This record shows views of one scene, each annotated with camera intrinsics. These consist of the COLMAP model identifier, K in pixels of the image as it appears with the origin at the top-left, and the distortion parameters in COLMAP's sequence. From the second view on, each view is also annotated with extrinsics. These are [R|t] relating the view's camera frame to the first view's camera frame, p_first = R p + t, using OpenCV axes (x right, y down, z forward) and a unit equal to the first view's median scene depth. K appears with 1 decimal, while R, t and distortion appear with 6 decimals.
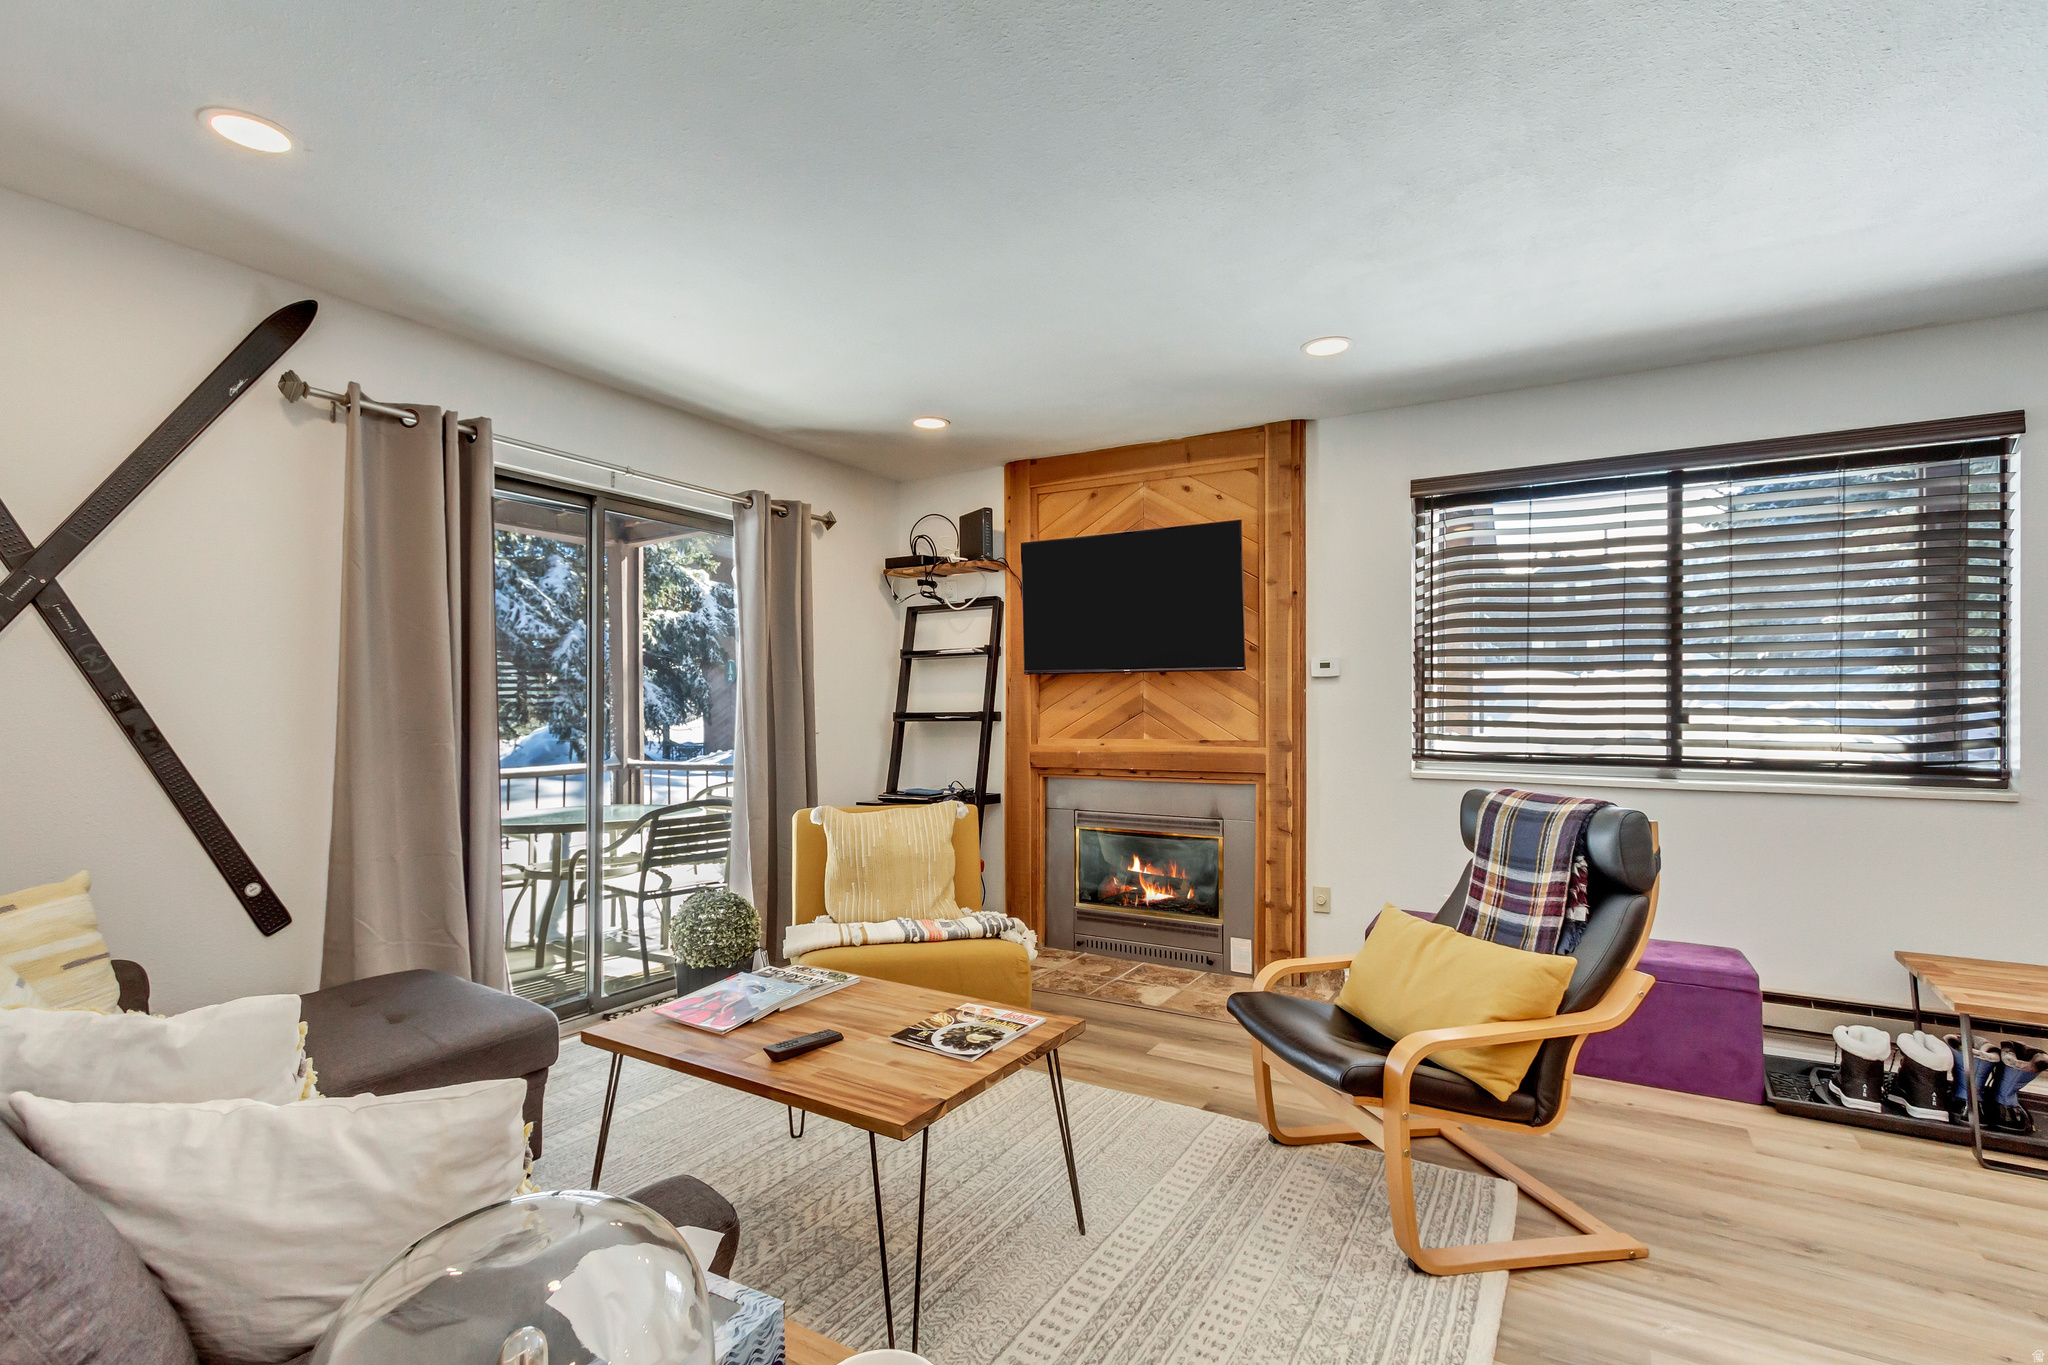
lens RADIAL K [[944.7, 0, 1024.9], [0, 944.7, 704.5], [0, 0, 1]] dist [0.015713, -0.008745]
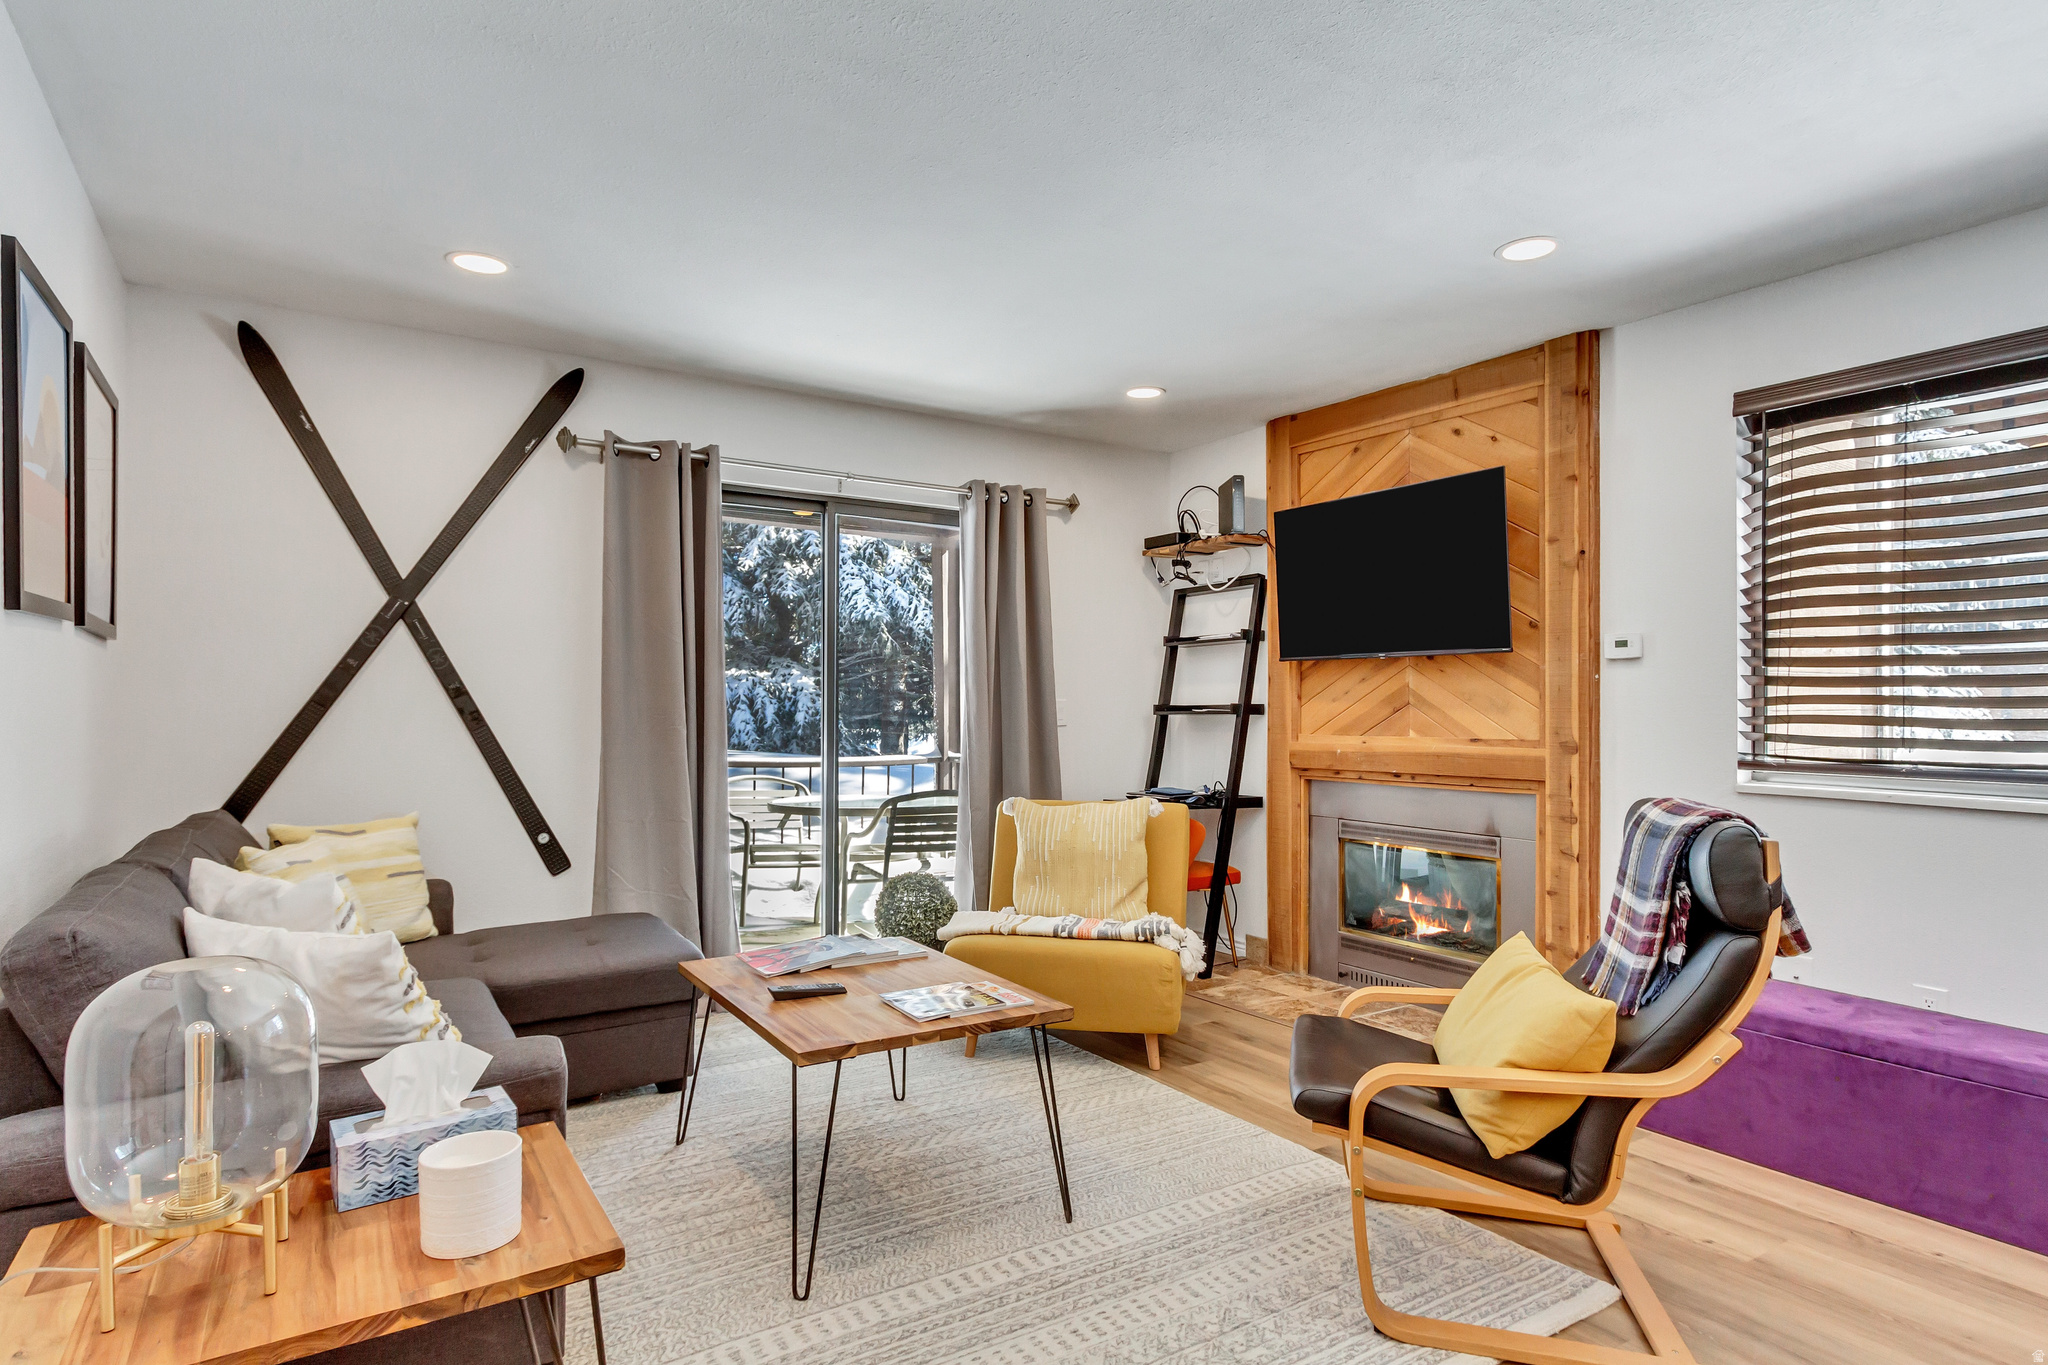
lens RADIAL K [[1111.5, 0, 1026.1], [0, 1111.5, 706.6], [0, 0, 1]] dist [0.005019, 0.000177]
pose [[0.896860, 0.003797, -0.442298, 0.277992], [-0.002052, 0.999988, 0.004422, 0.006932], [0.442310, -0.003059, 0.896857, -0.032922]]
